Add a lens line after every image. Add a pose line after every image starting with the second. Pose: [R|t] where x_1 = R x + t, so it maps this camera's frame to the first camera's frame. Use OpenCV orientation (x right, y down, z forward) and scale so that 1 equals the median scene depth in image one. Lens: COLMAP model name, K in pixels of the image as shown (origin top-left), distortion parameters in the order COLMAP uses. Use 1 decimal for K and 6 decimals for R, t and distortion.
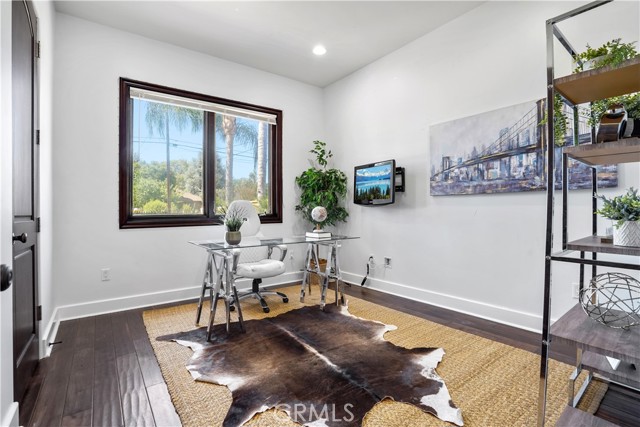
lens RADIAL K [[297.4, 0, 320.0], [0, 297.4, 213.5], [0, 0, 1]] dist [-0.057771, 0.000409]
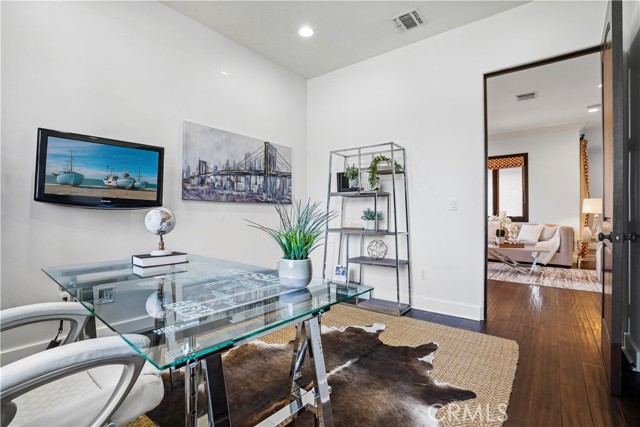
lens RADIAL K [[297.4, 0, 320.0], [0, 297.4, 213.5], [0, 0, 1]] dist [-0.057771, 0.000409]
pose [[-0.251995, 0.012220, 0.967652, -0.672360], [0.006710, 0.999918, -0.010881, -0.006057], [-0.967705, 0.003751, -0.252056, 0.959584]]
